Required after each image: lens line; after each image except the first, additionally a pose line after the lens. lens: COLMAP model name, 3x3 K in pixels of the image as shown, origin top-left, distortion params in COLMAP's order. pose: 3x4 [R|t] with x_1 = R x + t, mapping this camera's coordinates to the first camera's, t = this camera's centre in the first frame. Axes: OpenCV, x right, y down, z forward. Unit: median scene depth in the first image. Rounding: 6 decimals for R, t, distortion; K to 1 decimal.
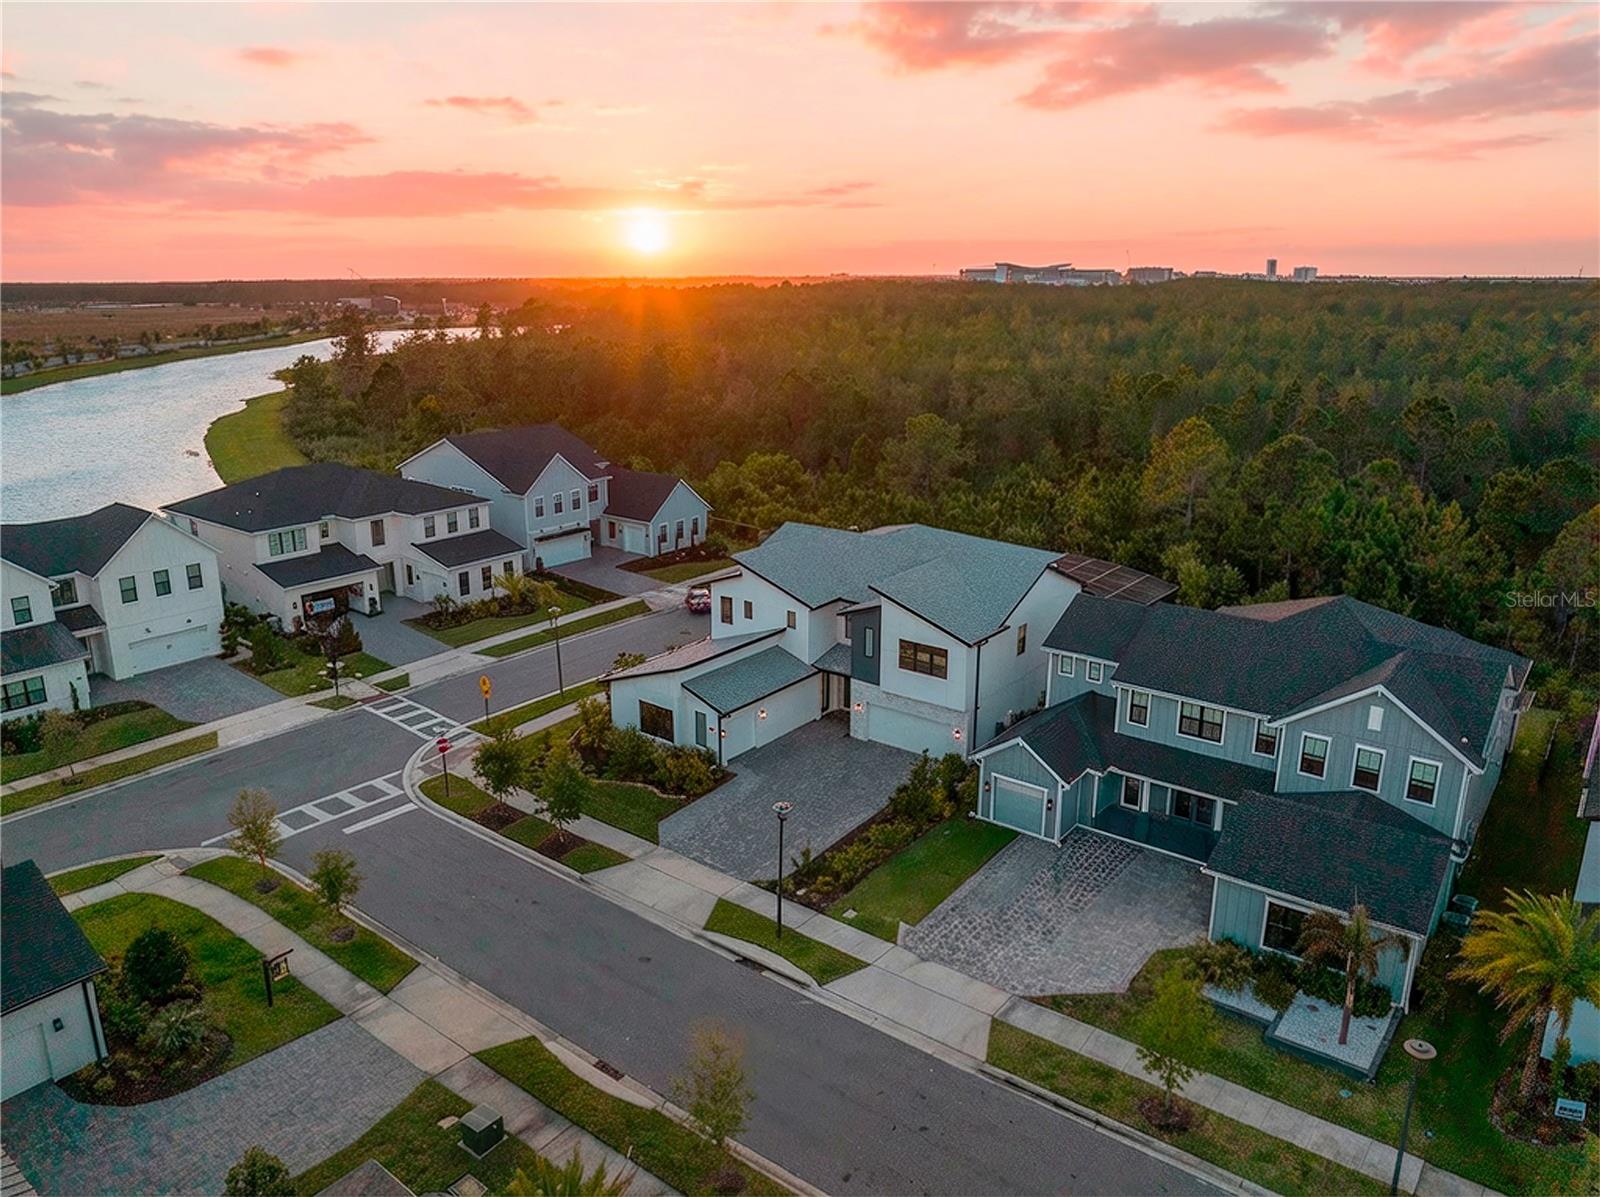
lens RADIAL K [[1101.3, 0, 807.2], [0, 1101.3, 585.5], [0, 0, 1]] dist [-0.036024, -0.009003]
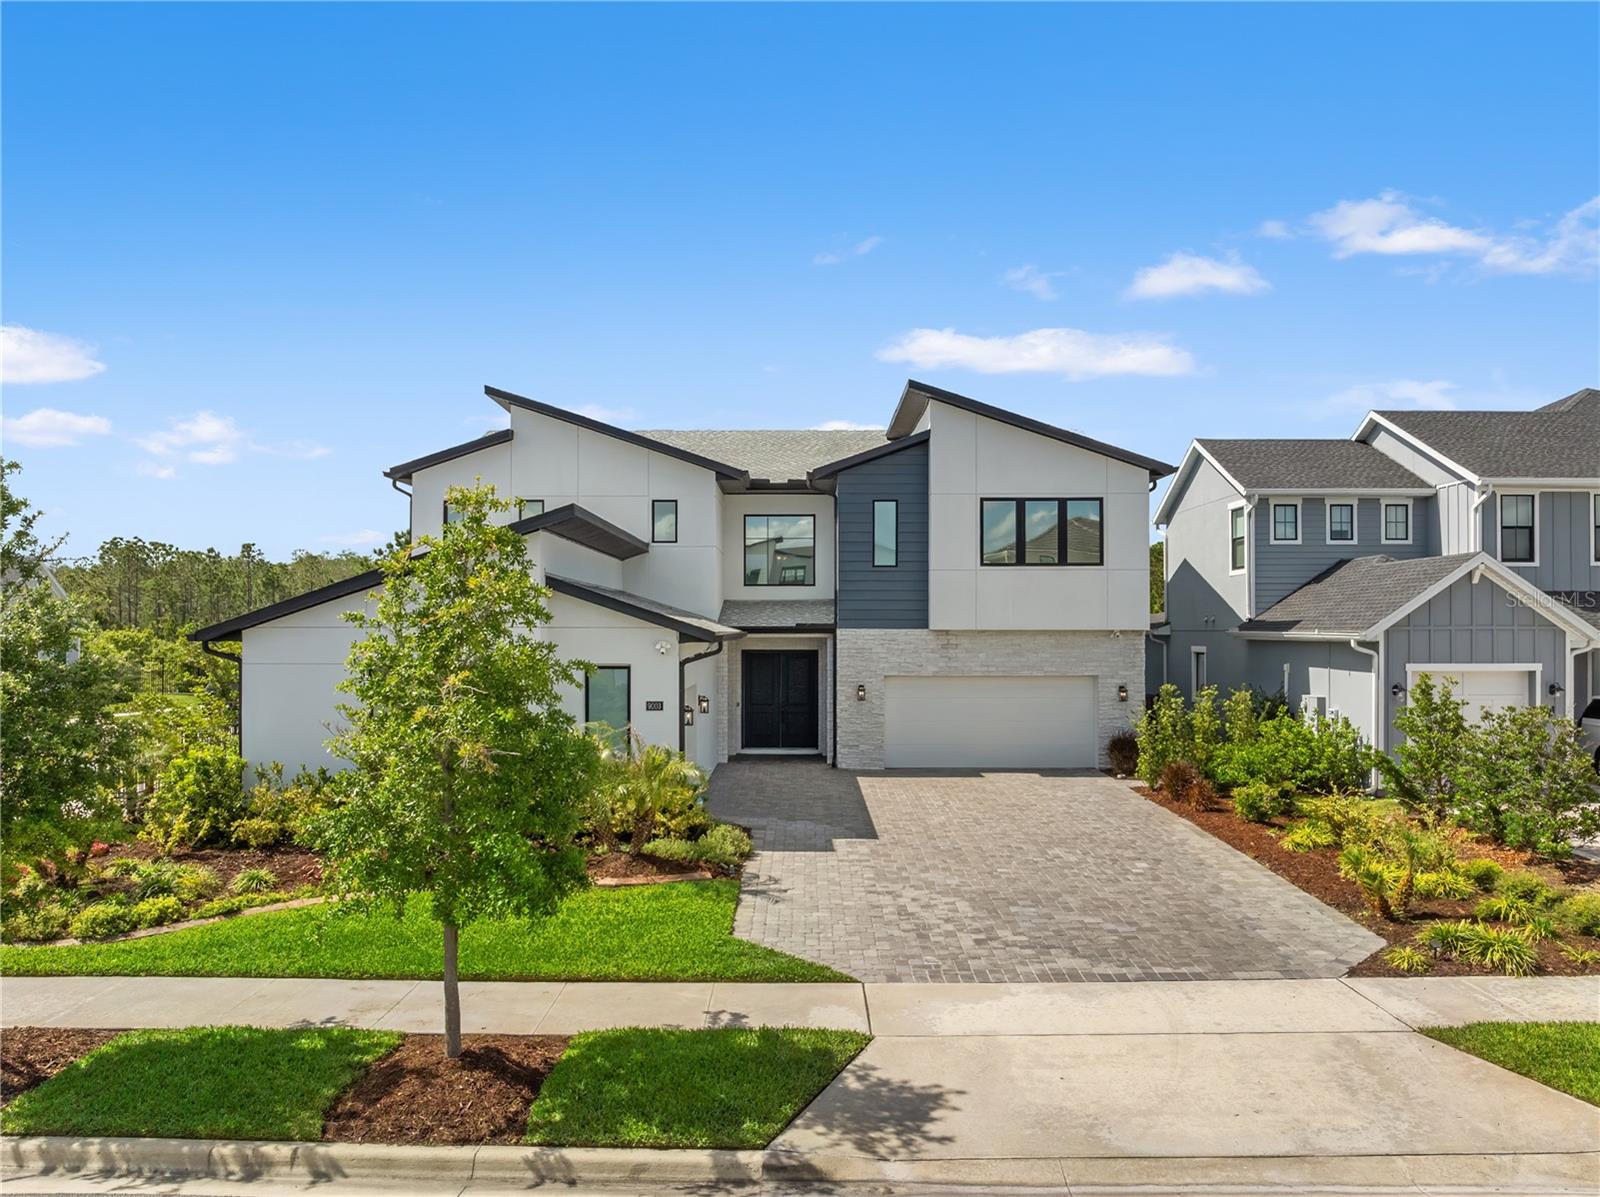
lens RADIAL K [[1101.3, 0, 799.2], [0, 1101.3, 648.1], [0, 0, 1]] dist [-0.036024, -0.009003]
pose [[0.787109, -0.001130, 0.616813, -0.279152], [0.155830, 0.967924, -0.197080, 0.202590], [-0.596805, 0.251241, 0.762038, 0.772905]]
